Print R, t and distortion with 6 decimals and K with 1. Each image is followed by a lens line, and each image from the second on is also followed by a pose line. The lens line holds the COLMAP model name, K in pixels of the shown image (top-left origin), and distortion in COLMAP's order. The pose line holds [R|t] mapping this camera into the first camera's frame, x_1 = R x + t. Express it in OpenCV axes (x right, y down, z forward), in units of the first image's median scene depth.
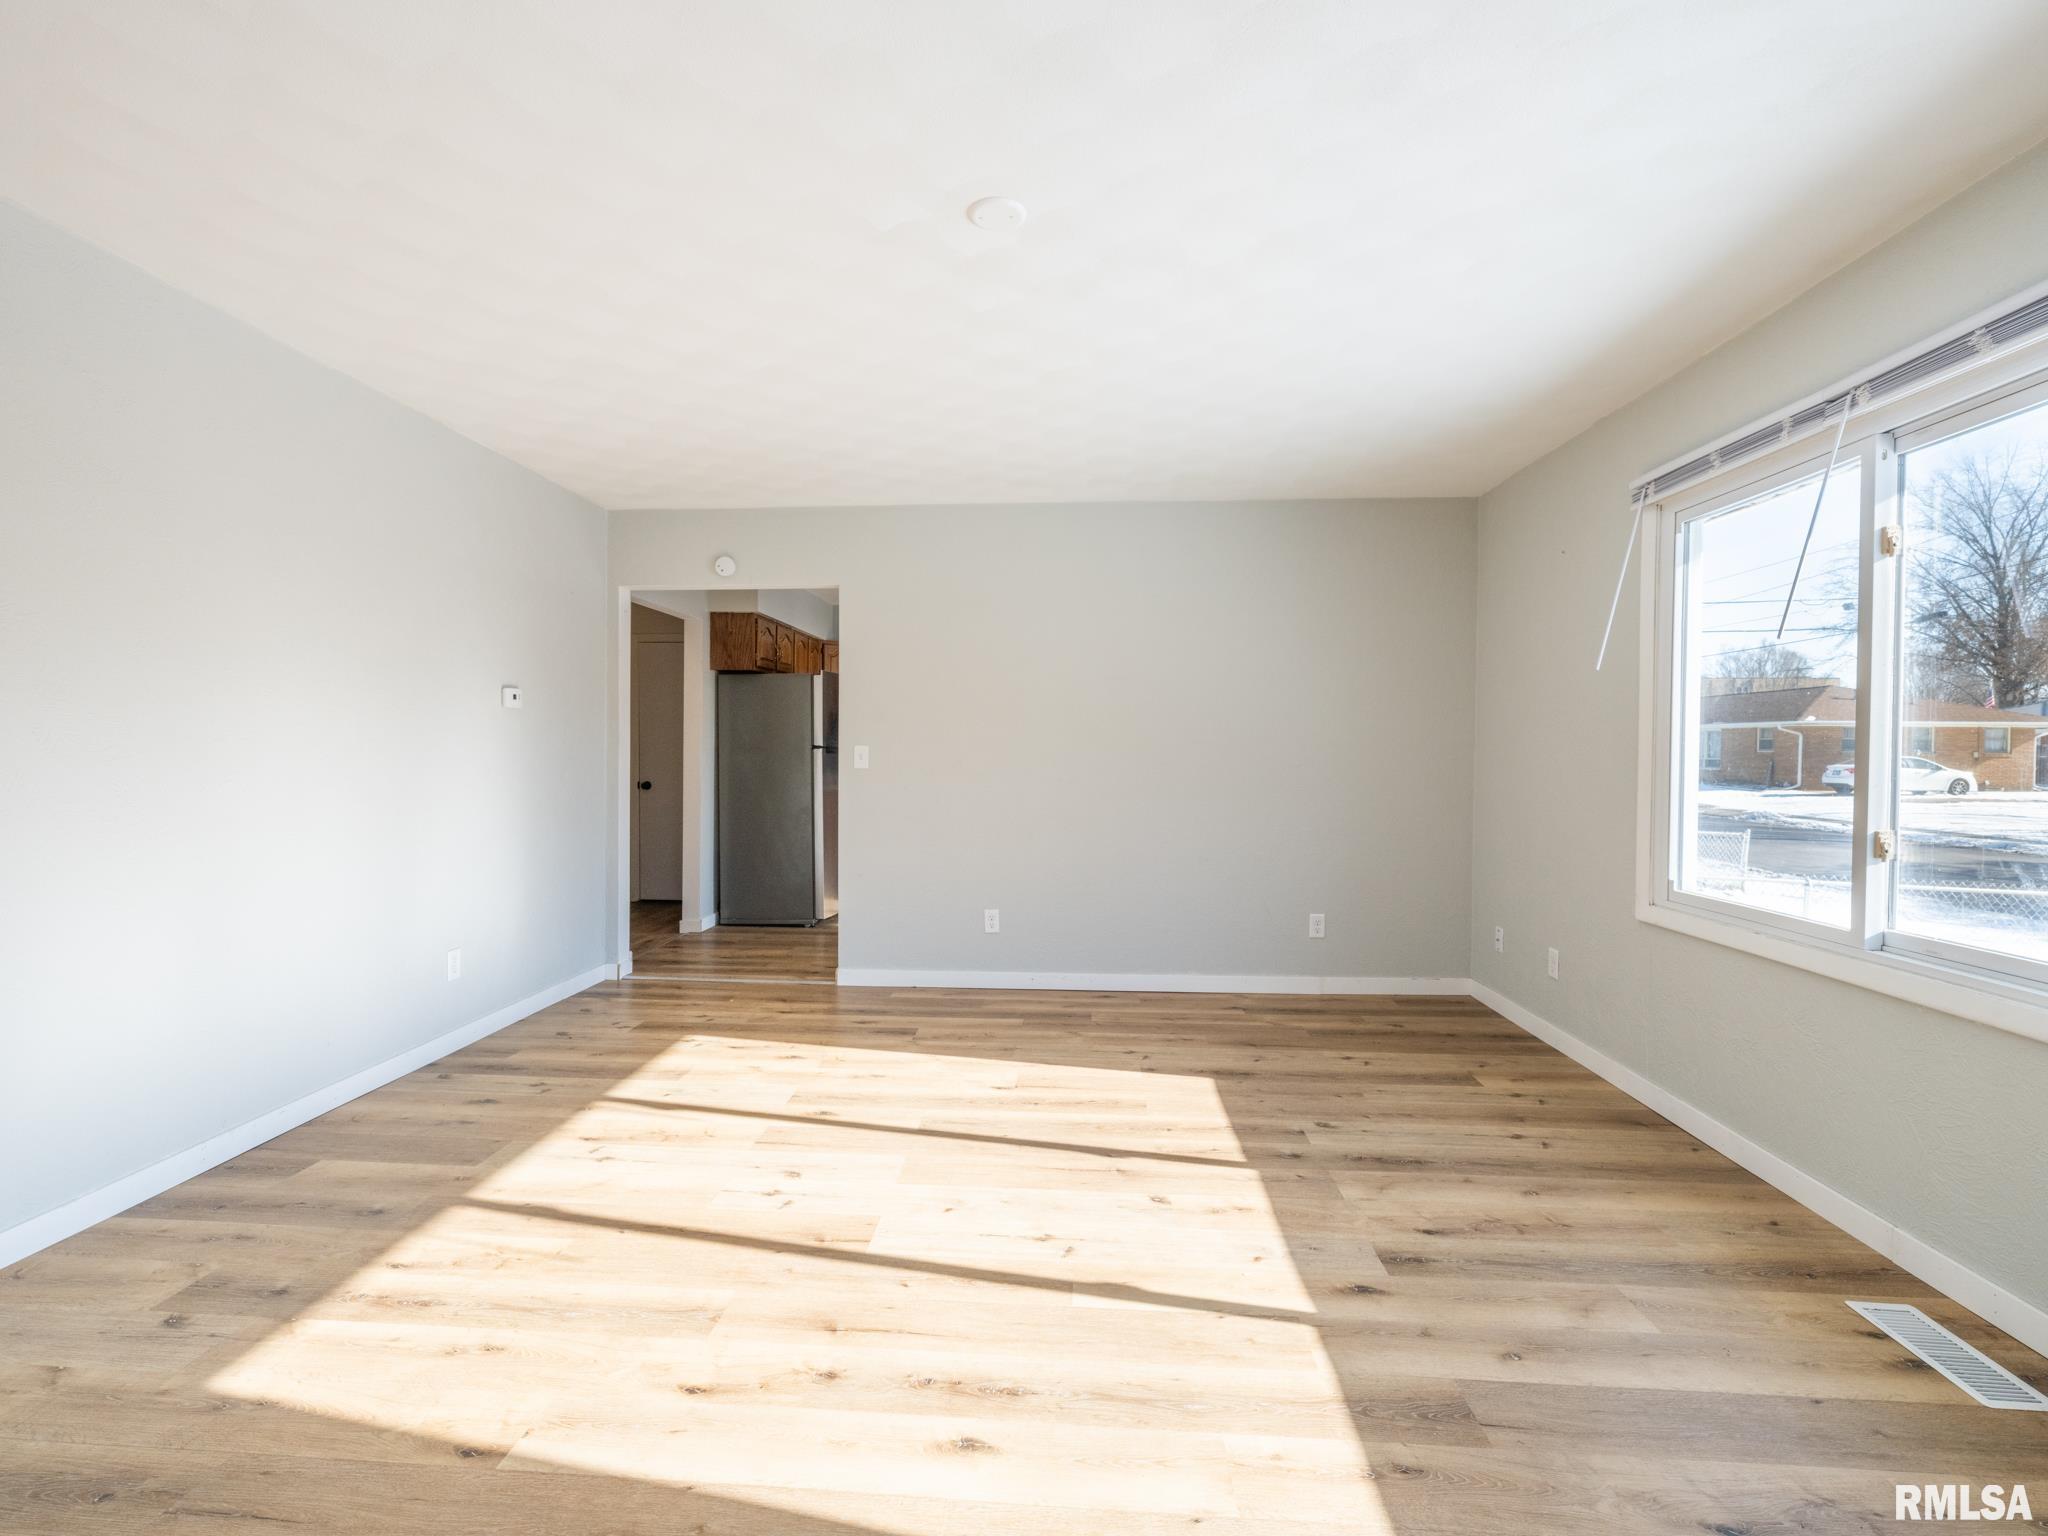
lens RADIAL K [[946.8, 0, 1001.8], [0, 946.8, 768.0], [0, 0, 1]] dist [-0.005722, 0.002828]
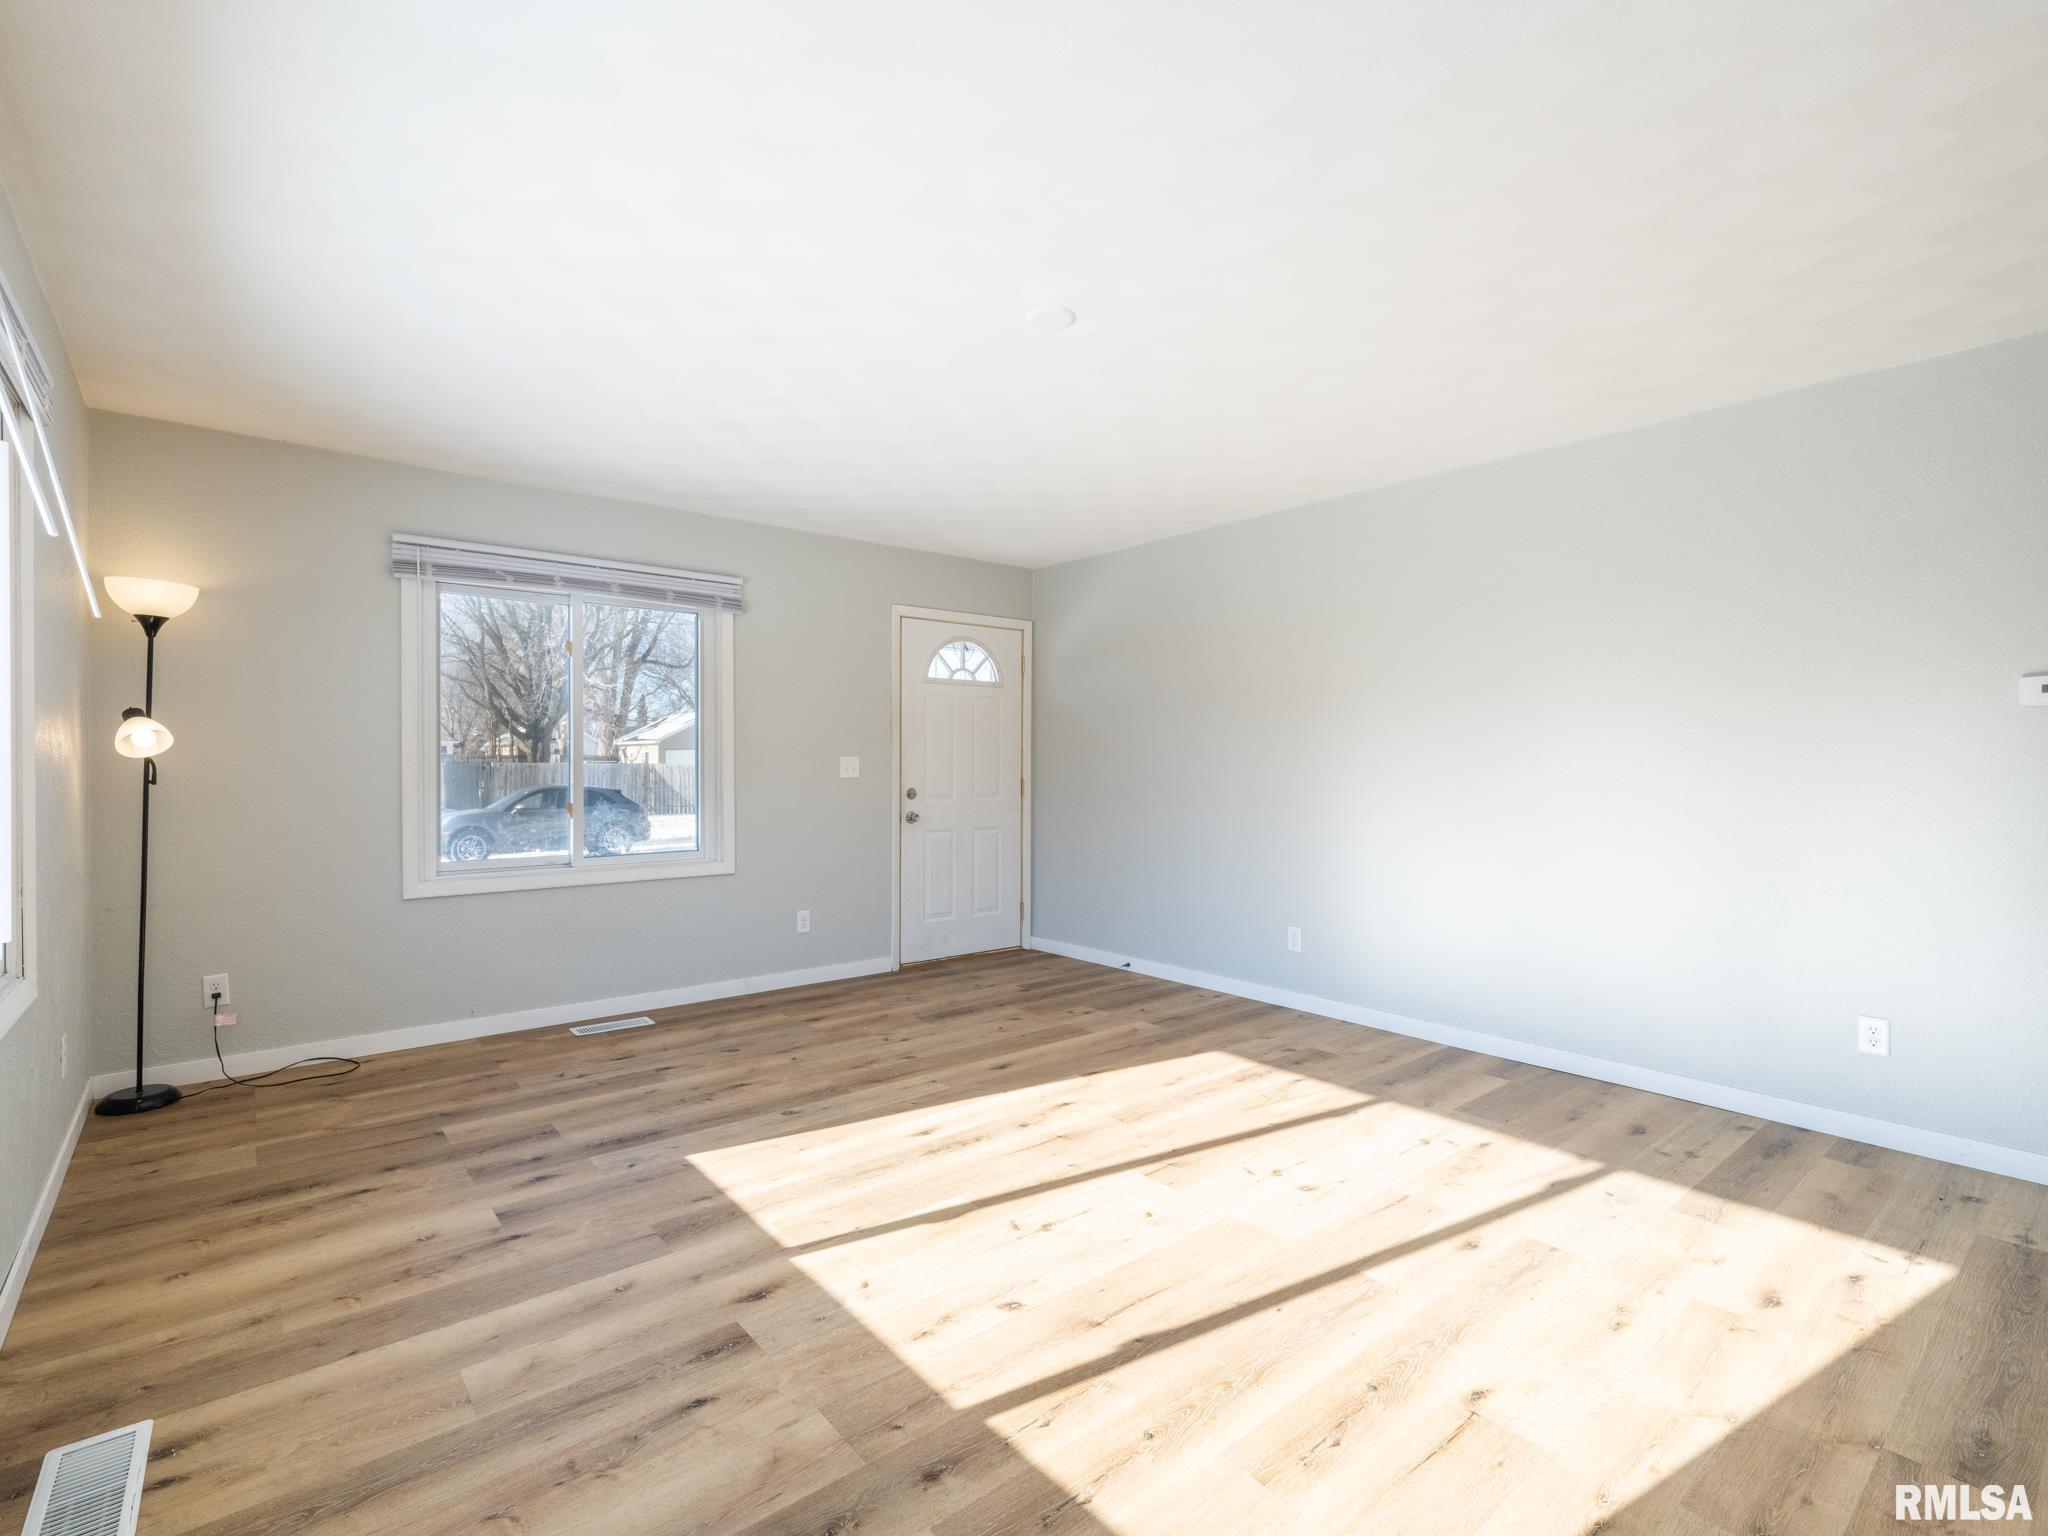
lens RADIAL K [[946.8, 0, 1018.5], [0, 946.8, 771.6], [0, 0, 1]] dist [-0.005722, 0.002828]
pose [[-0.713124, 0.000723, -0.701038, 0.716115], [-0.018794, 0.999620, 0.020148, -0.025702], [0.700786, 0.027543, -0.712839, 1.527079]]
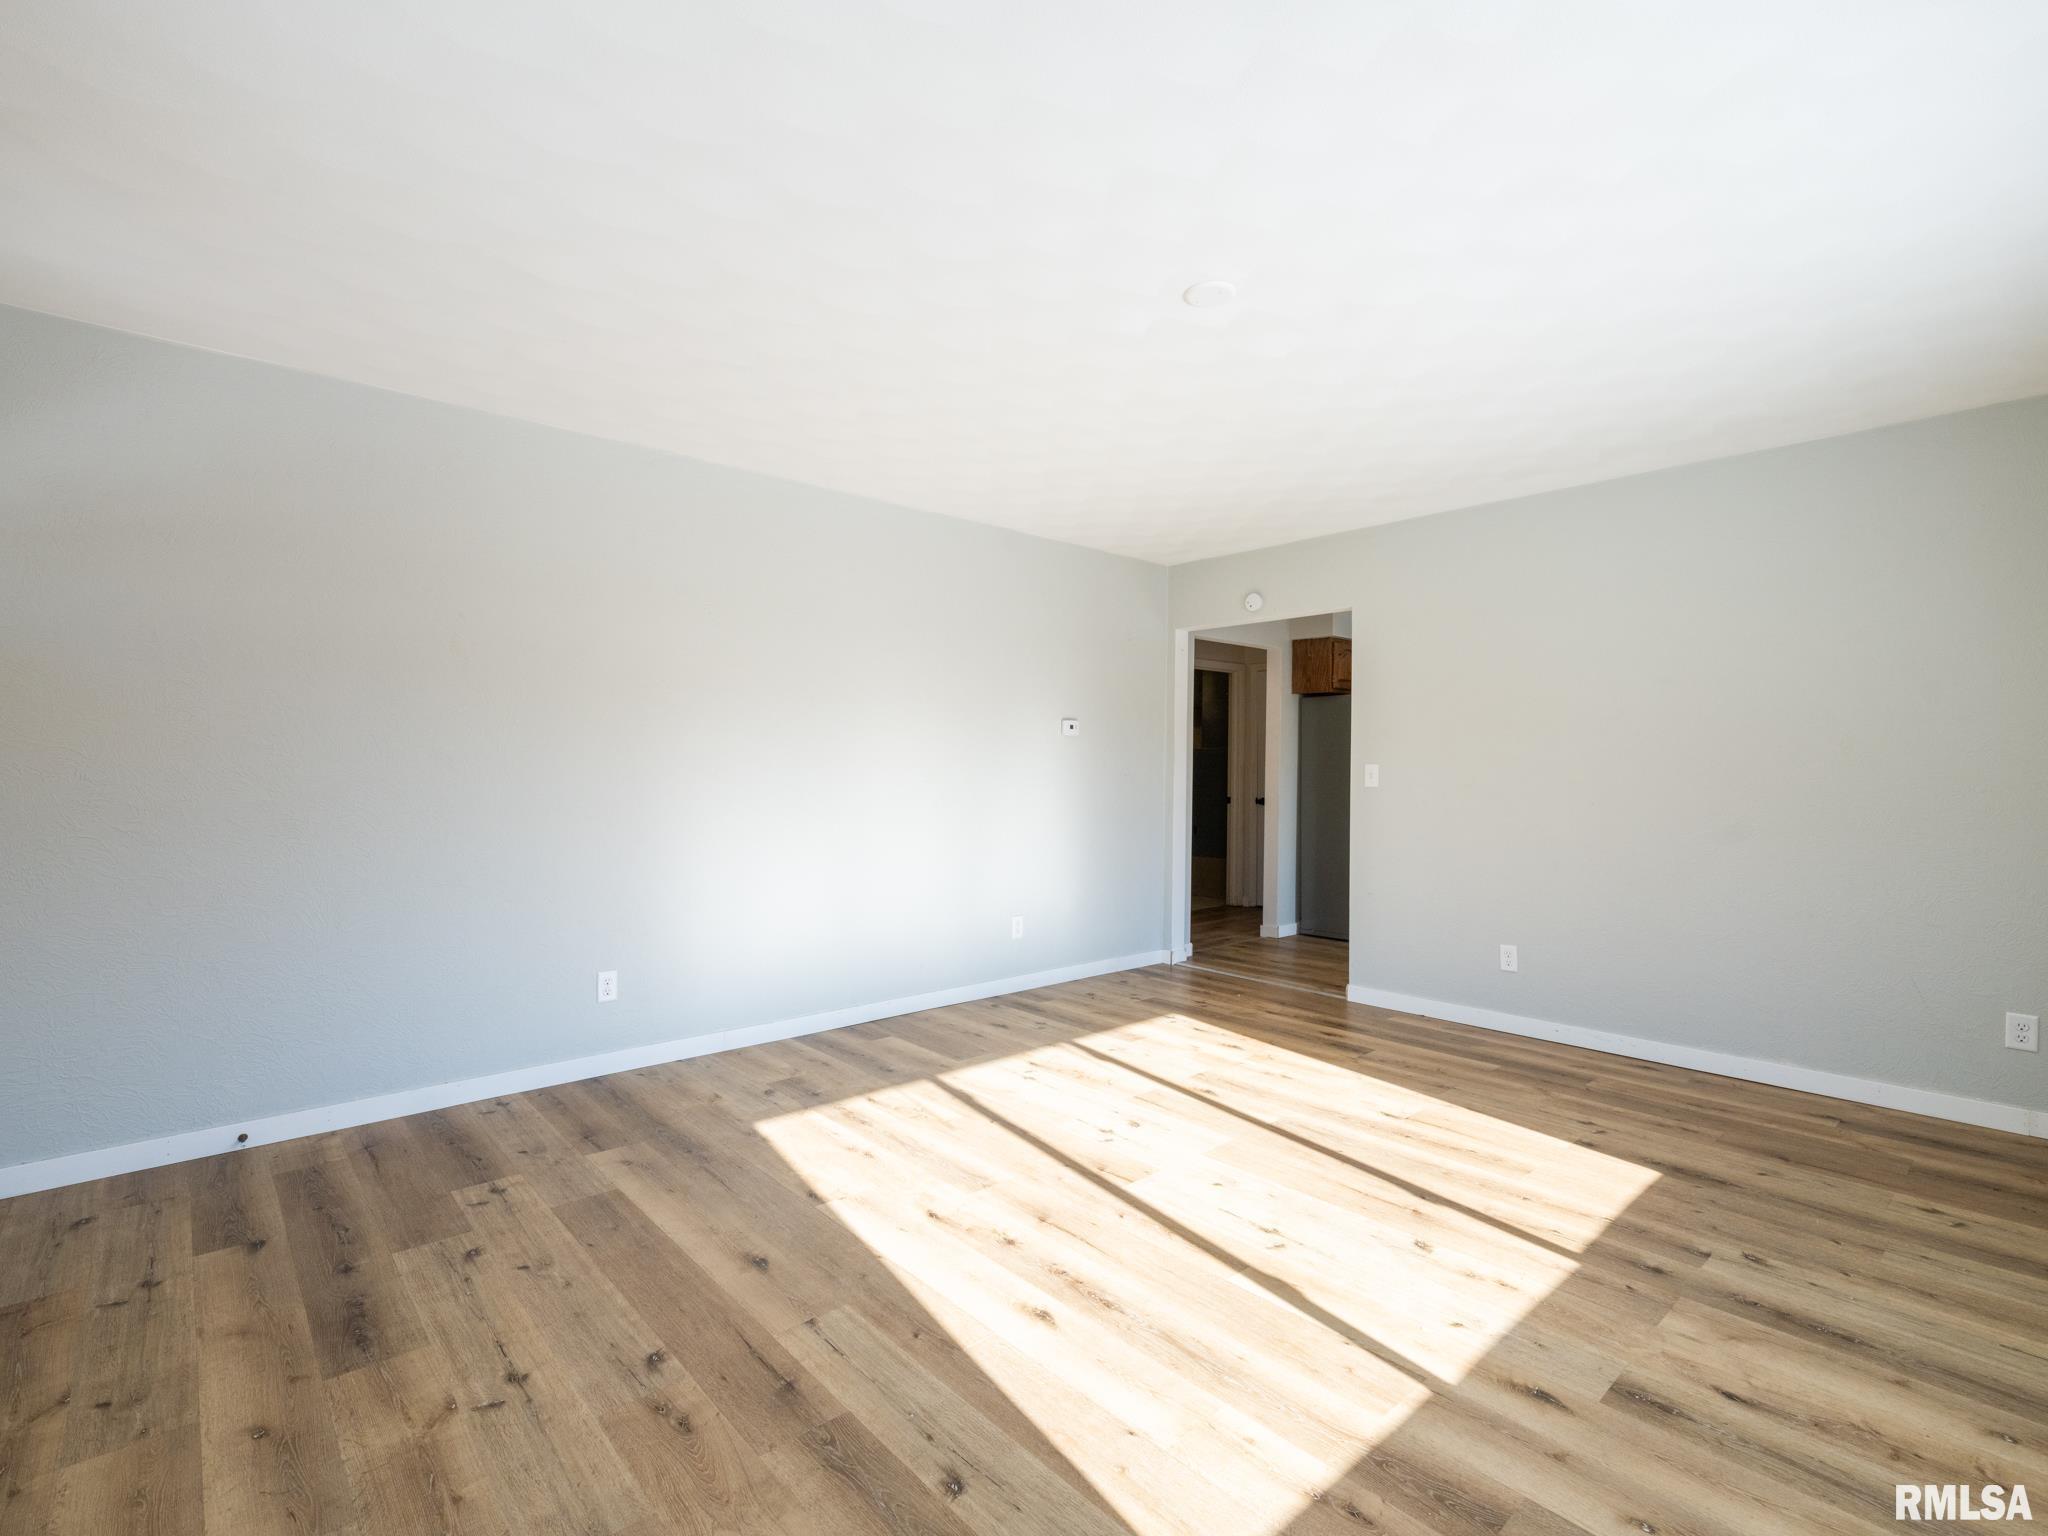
lens RADIAL K [[946.8, 0, 1008.8], [0, 946.8, 774.4], [0, 0, 1]] dist [-0.005722, 0.002828]
pose [[0.717256, 0.005932, -0.696785, 0.506119], [-0.015692, 0.999848, -0.007641, 0.001181], [0.696633, 0.016415, 0.717240, 0.029757]]
